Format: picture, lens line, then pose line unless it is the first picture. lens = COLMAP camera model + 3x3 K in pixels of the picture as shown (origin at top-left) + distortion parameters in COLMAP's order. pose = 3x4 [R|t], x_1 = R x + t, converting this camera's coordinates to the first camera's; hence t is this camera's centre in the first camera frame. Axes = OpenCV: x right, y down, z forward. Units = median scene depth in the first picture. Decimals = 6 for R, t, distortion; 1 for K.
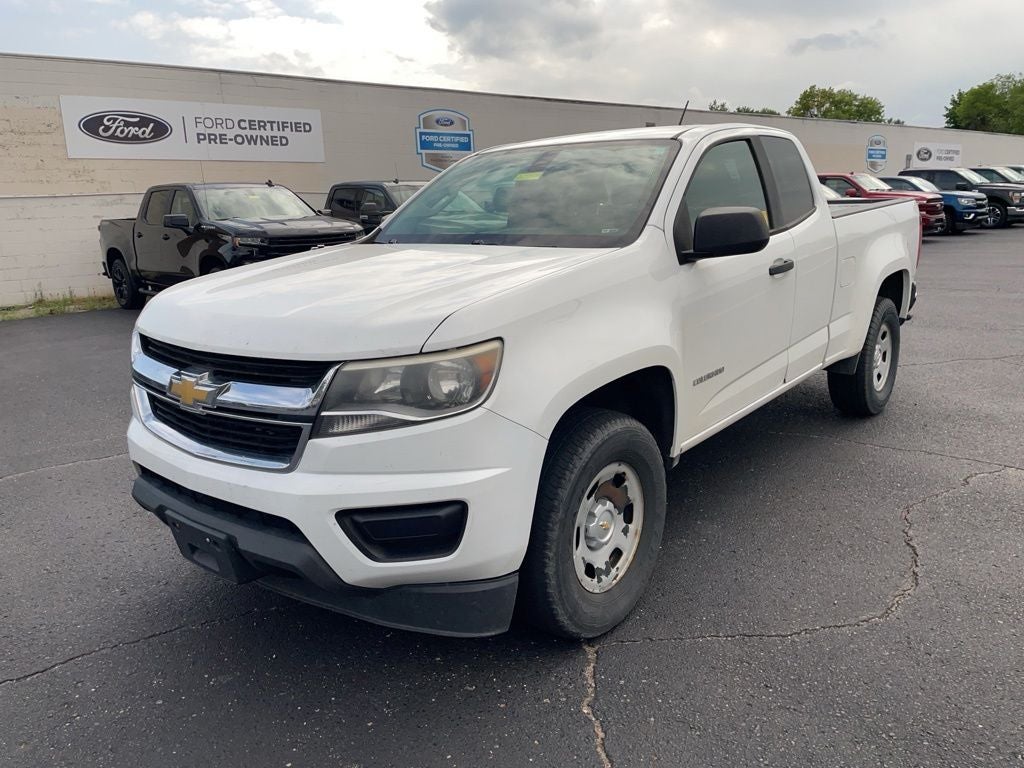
lens RADIAL K [[773.4, 0, 516.5], [0, 773.4, 377.8], [0, 0, 1]] dist [0.062527, -0.064701]
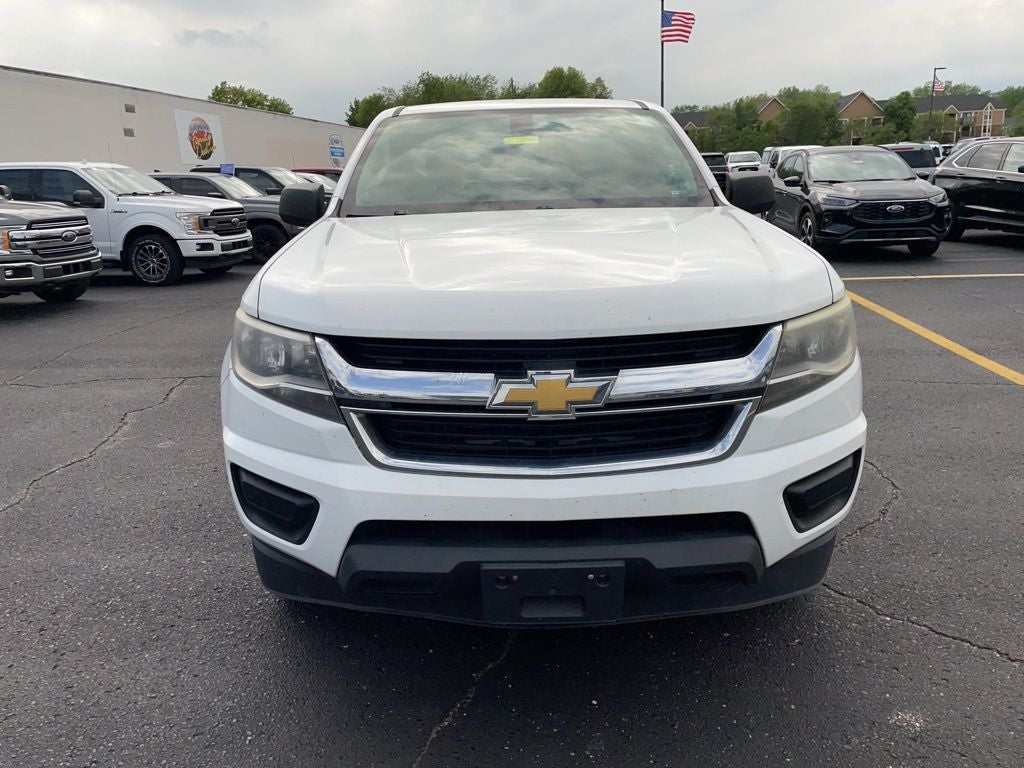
lens RADIAL K [[773.4, 0, 515.9], [0, 773.4, 383.9], [0, 0, 1]] dist [0.062527, -0.064701]
pose [[0.777349, -0.154240, 0.609867, -0.965092], [0.147600, 0.987132, 0.061519, -0.046939], [-0.611508, 0.042194, 0.790112, 0.448221]]
